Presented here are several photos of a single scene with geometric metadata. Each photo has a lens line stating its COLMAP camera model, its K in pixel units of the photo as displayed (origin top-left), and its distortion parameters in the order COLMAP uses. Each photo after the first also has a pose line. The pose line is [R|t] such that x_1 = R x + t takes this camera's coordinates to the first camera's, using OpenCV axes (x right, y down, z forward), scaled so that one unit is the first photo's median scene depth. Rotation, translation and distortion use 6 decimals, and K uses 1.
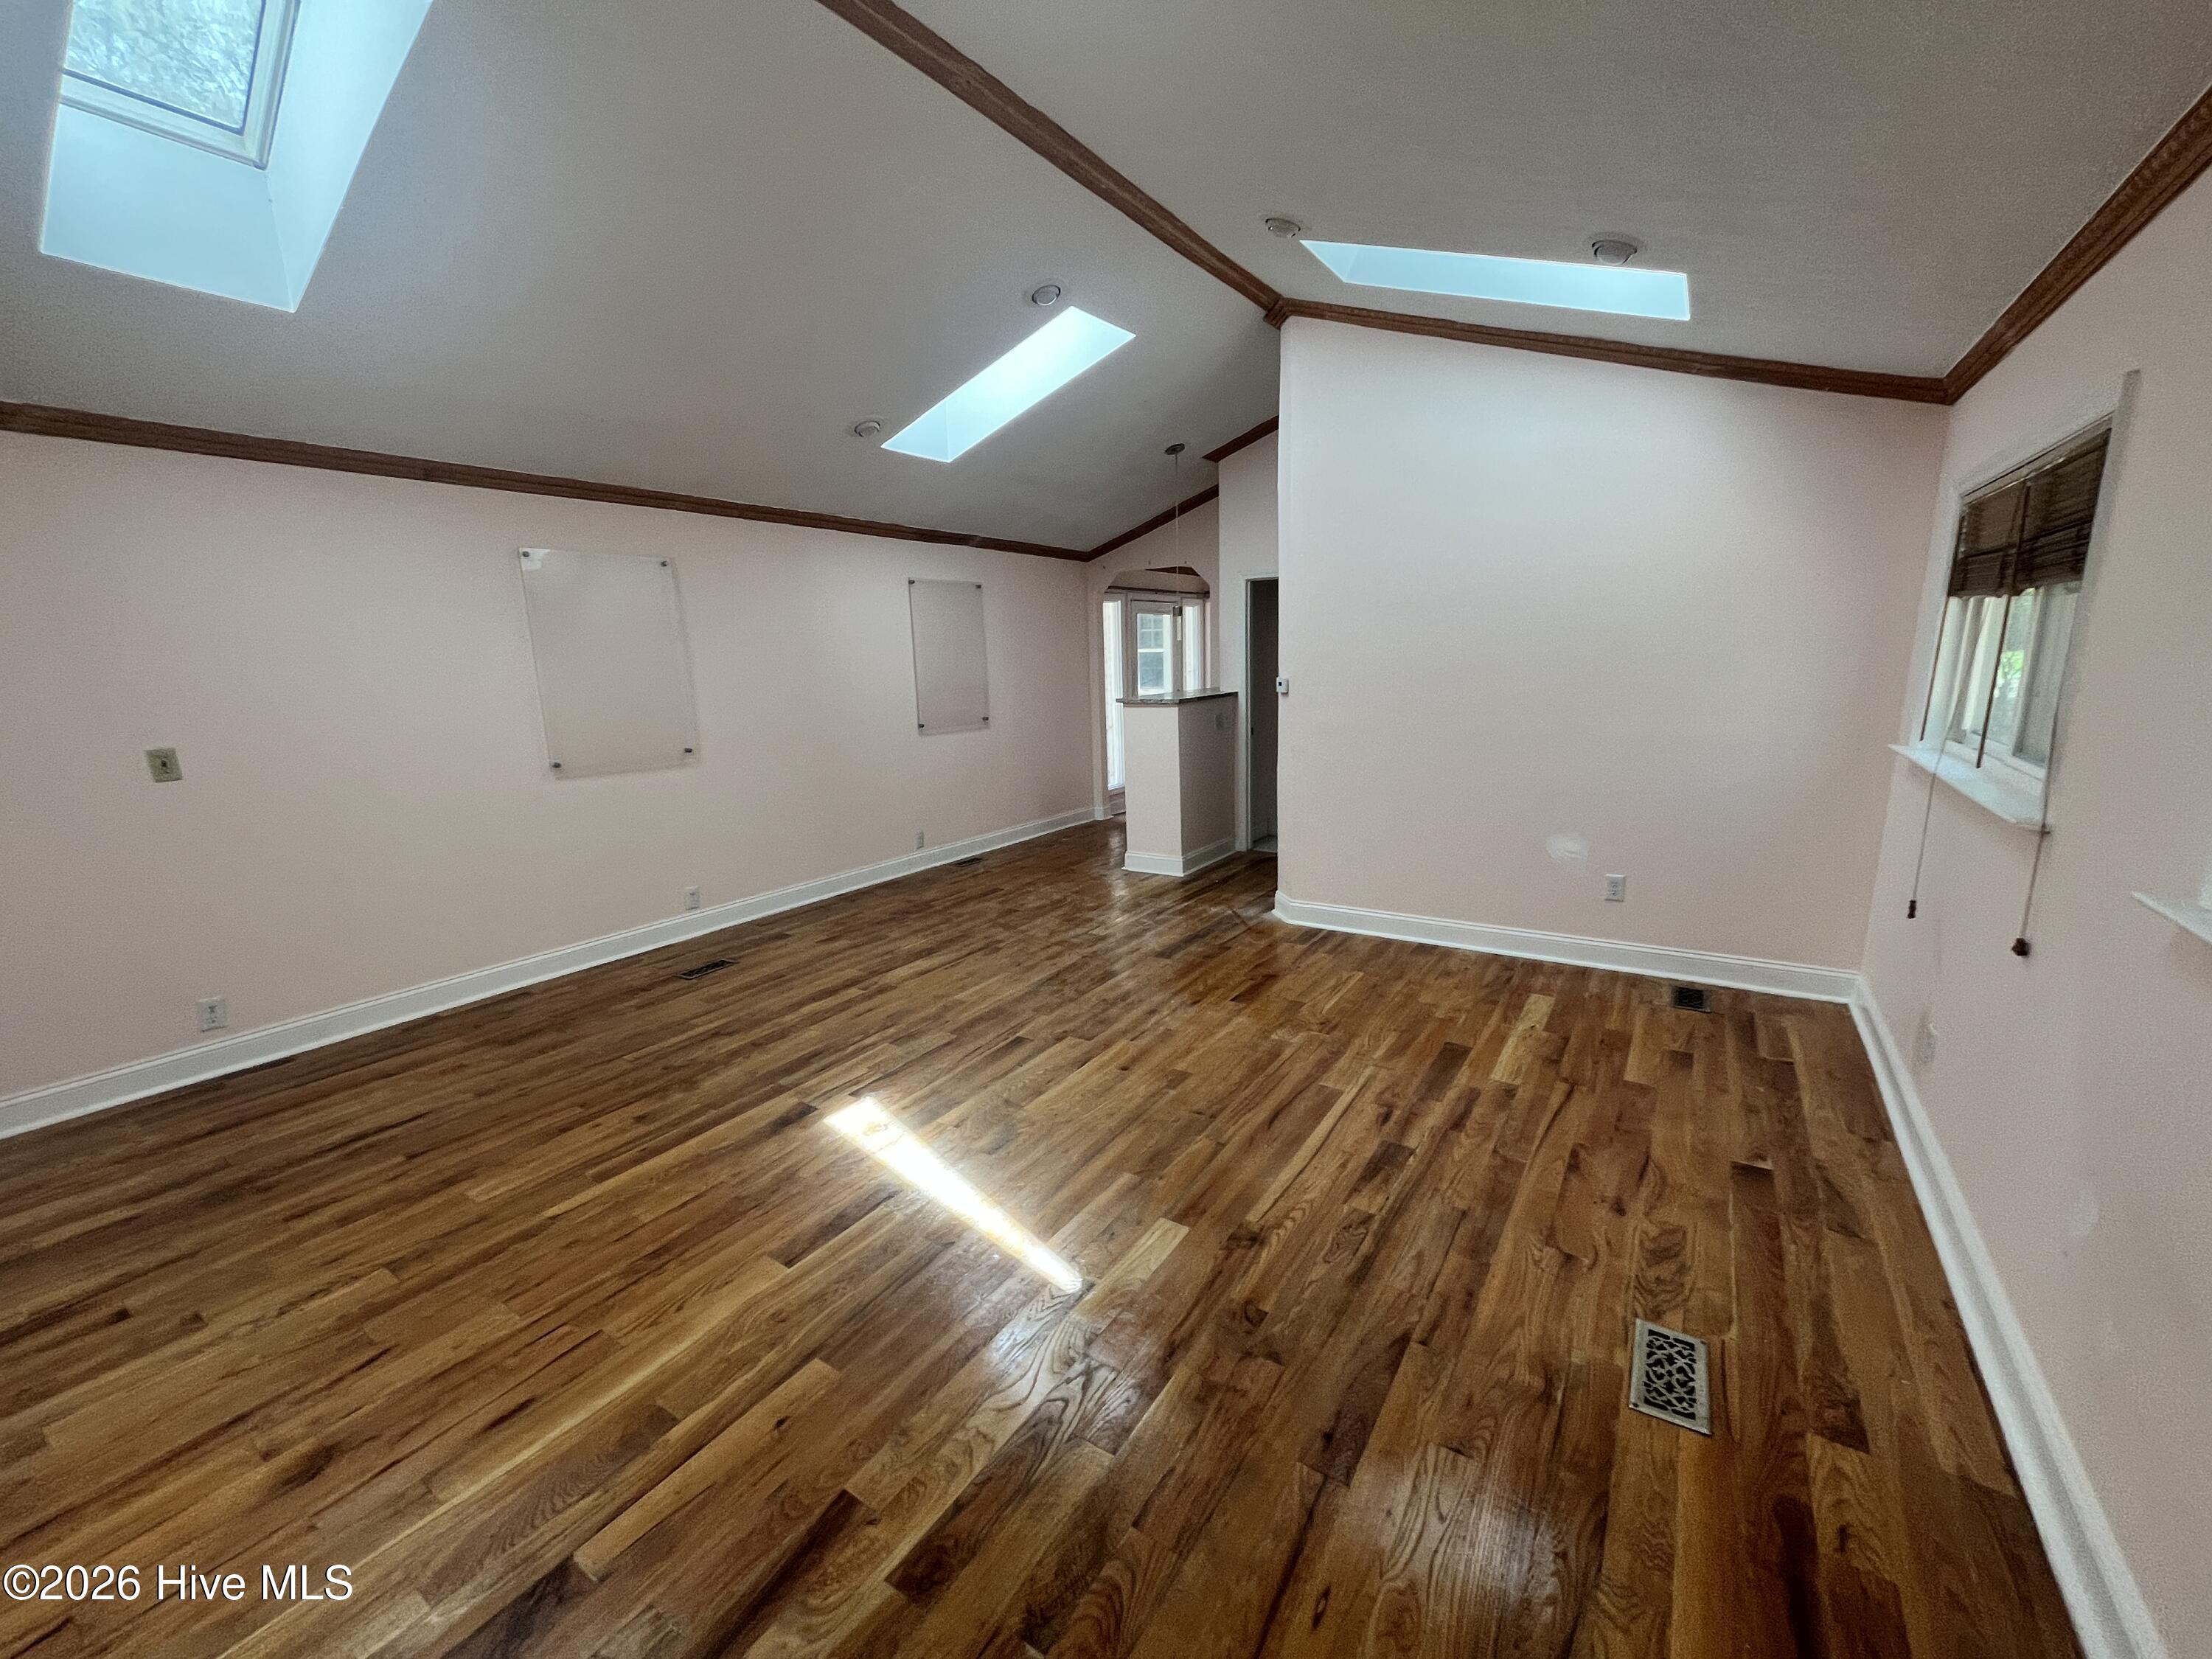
lens RADIAL K [[885.9, 0, 1104.5], [0, 885.9, 836.8], [0, 0, 1]] dist [-0.000455, -0.000027]
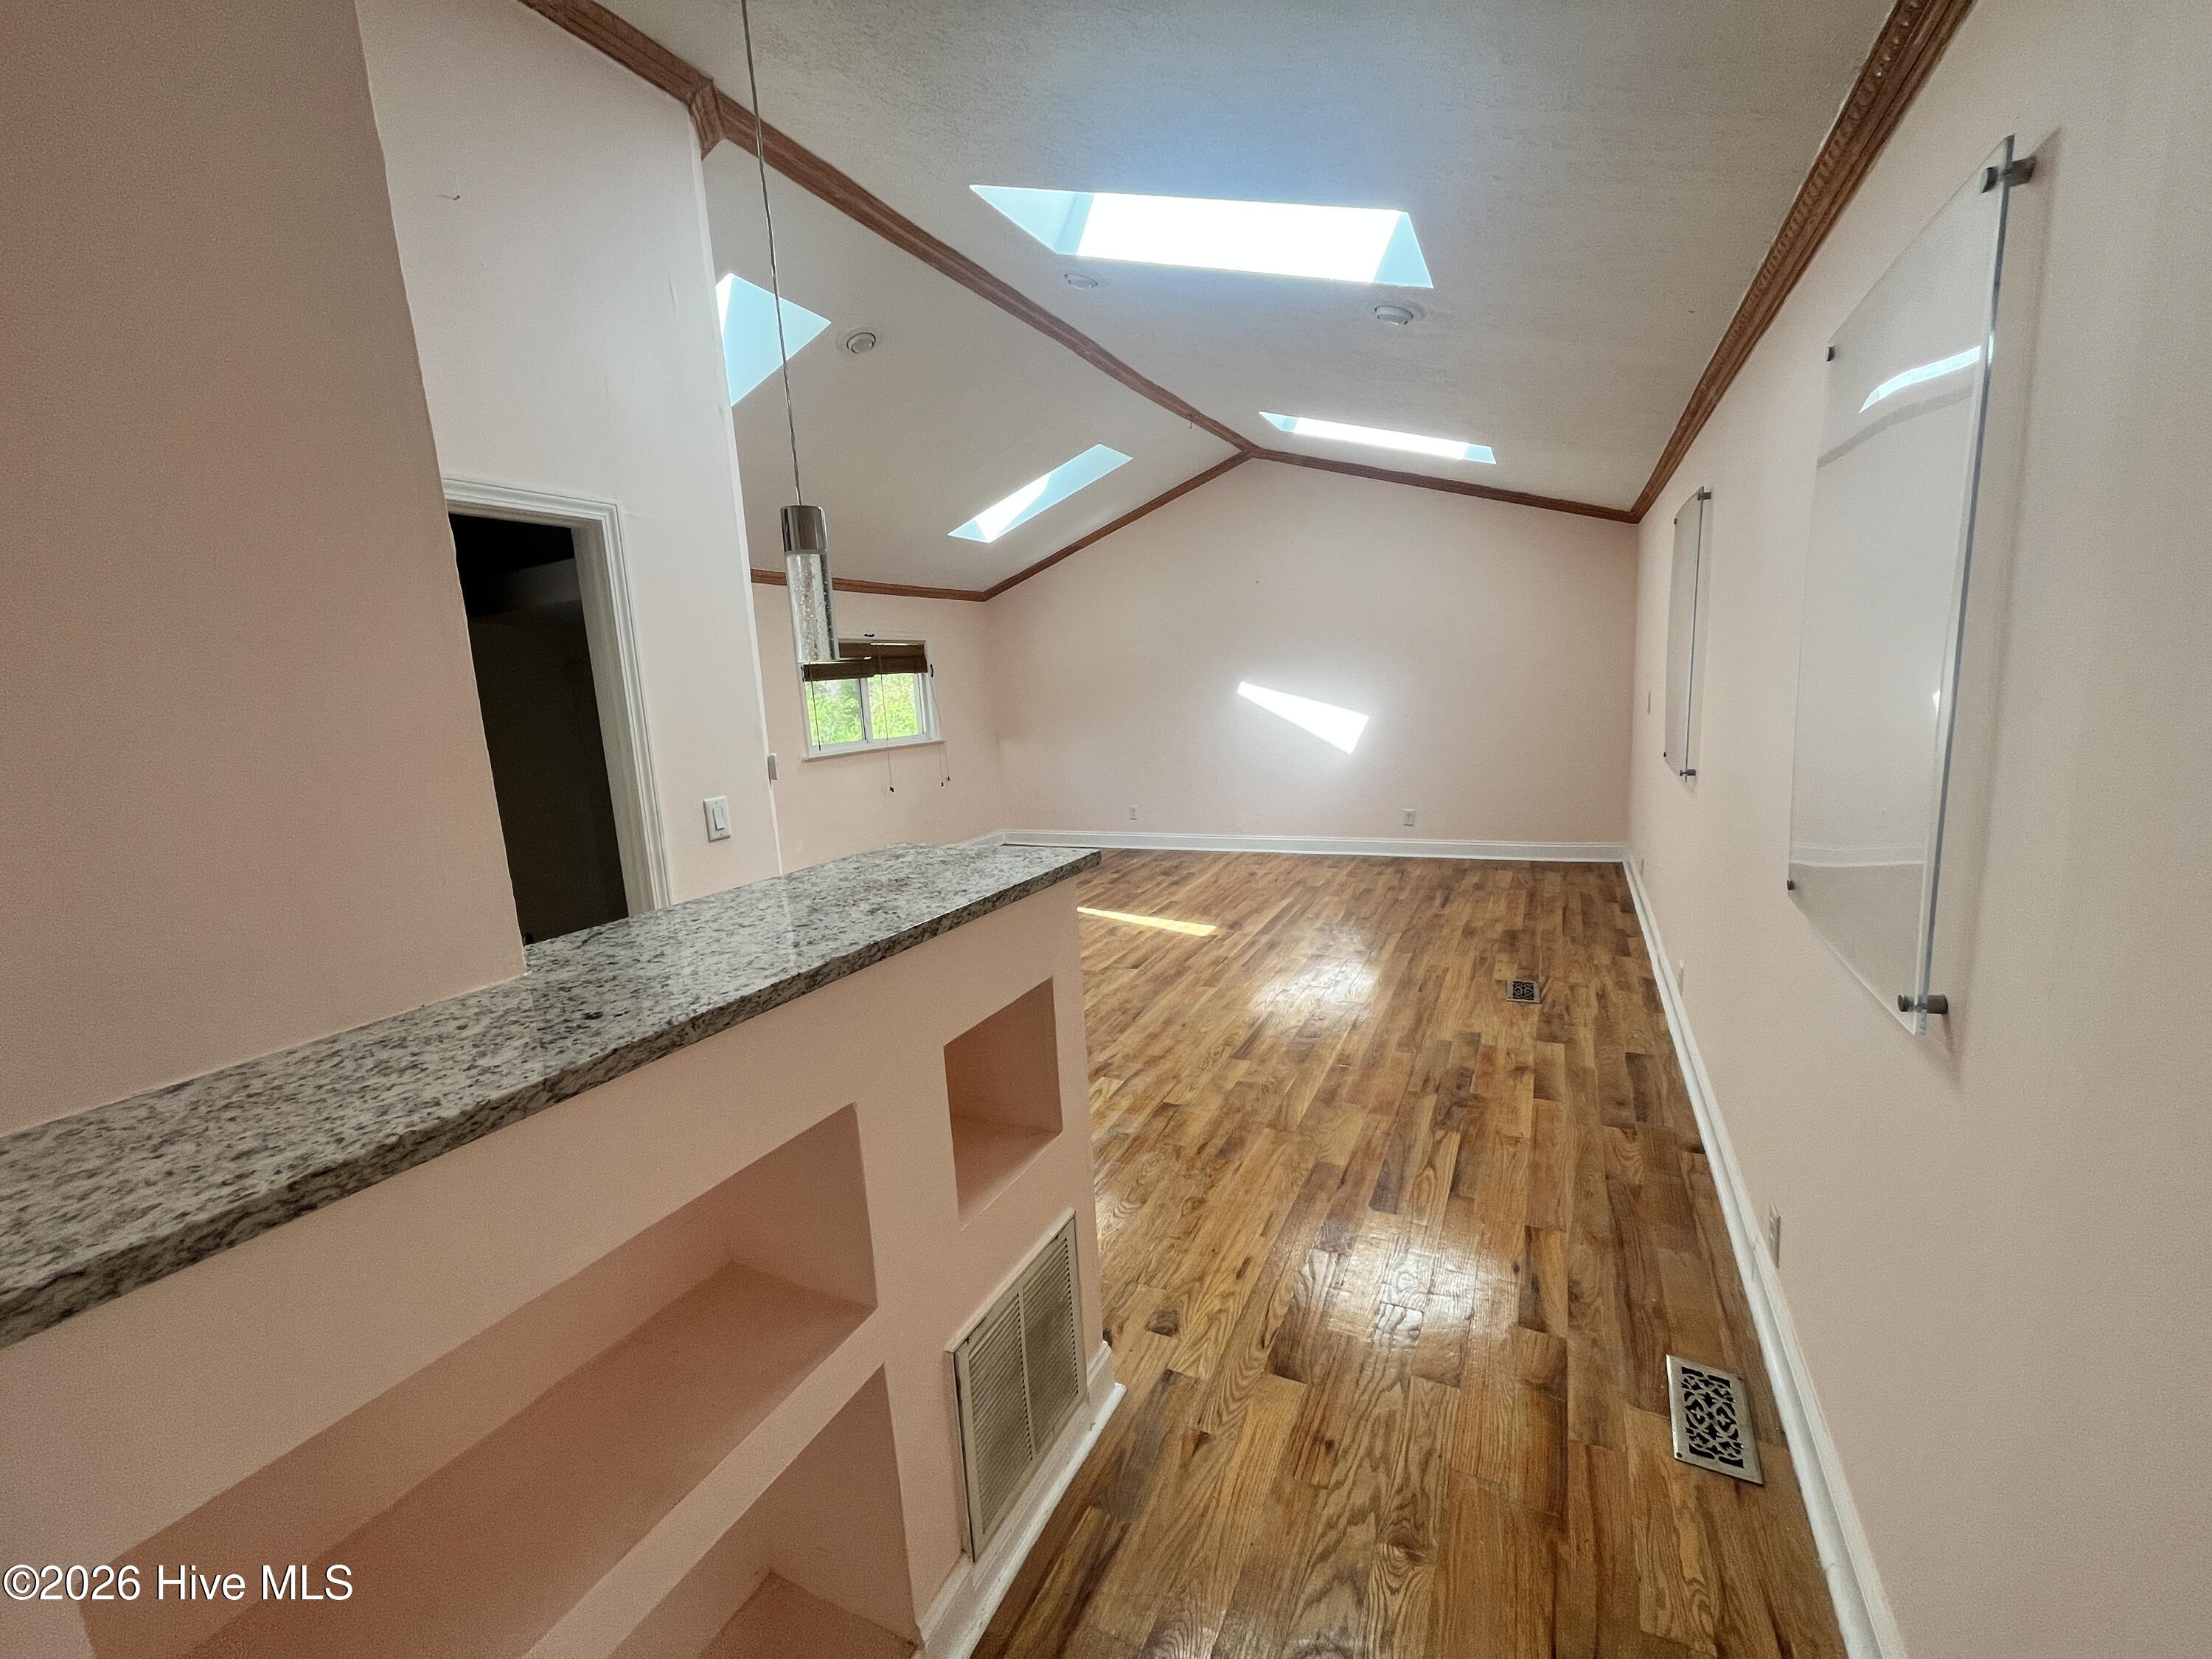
lens RADIAL K [[885.9, 0, 1104.2], [0, 885.9, 832.5], [0, 0, 1]] dist [-0.000455, -0.000027]
pose [[-0.988919, 0.107549, -0.102334, 0.055398], [0.063495, 0.929510, 0.363290, -0.384735], [0.134192, 0.352767, -0.926039, 1.847197]]
